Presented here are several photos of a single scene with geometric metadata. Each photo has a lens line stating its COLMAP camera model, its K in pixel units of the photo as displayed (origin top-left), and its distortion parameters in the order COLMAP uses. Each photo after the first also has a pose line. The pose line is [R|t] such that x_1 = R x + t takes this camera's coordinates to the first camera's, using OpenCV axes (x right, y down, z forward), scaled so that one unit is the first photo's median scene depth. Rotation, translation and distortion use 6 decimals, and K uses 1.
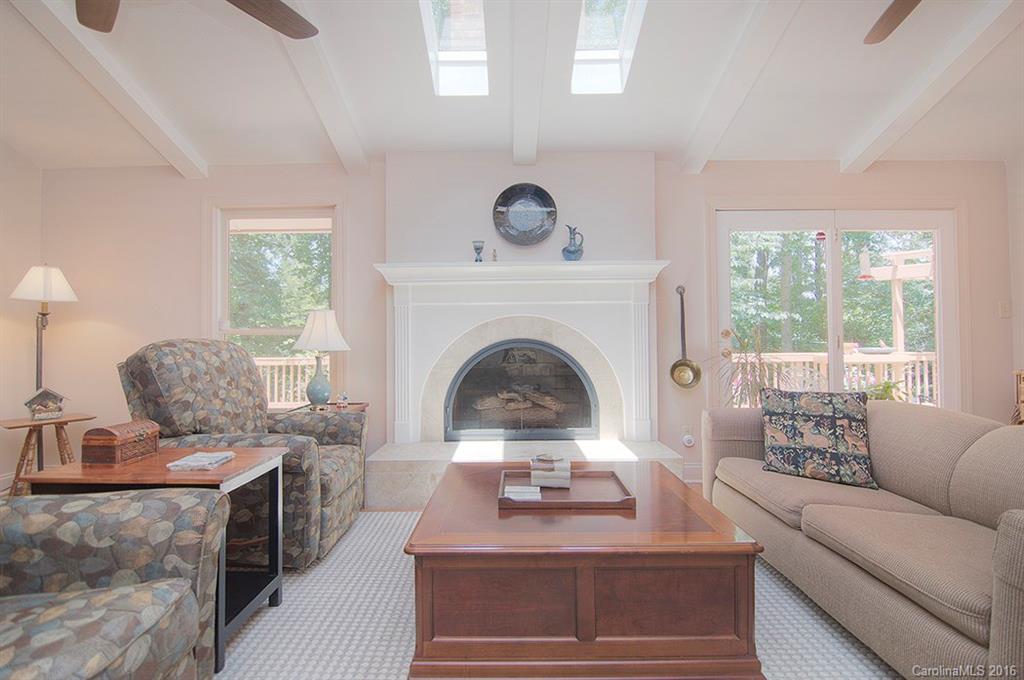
lens RADIAL K [[495.4, 0, 506.7], [0, 495.4, 335.3], [0, 0, 1]] dist [-0.012293, -0.002348]
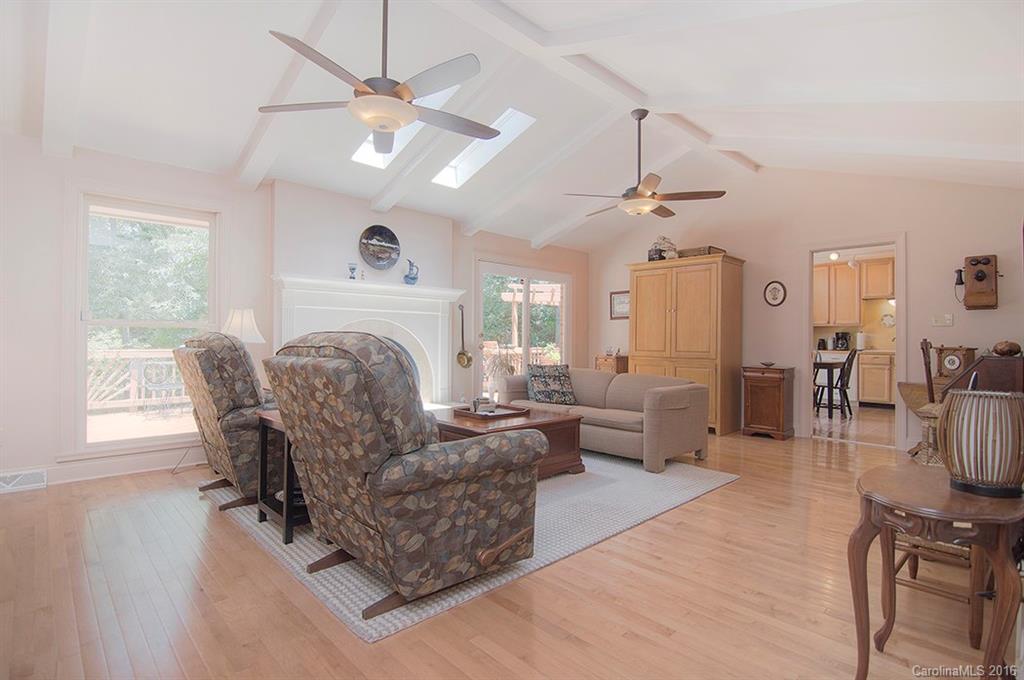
lens RADIAL K [[495.4, 0, 513.2], [0, 495.4, 339.7], [0, 0, 1]] dist [-0.012293, -0.002348]
pose [[0.711050, 0.014013, 0.703002, -0.690815], [-0.023605, 0.999714, 0.003948, 0.002687], [-0.702746, -0.019401, 0.711177, -0.273847]]
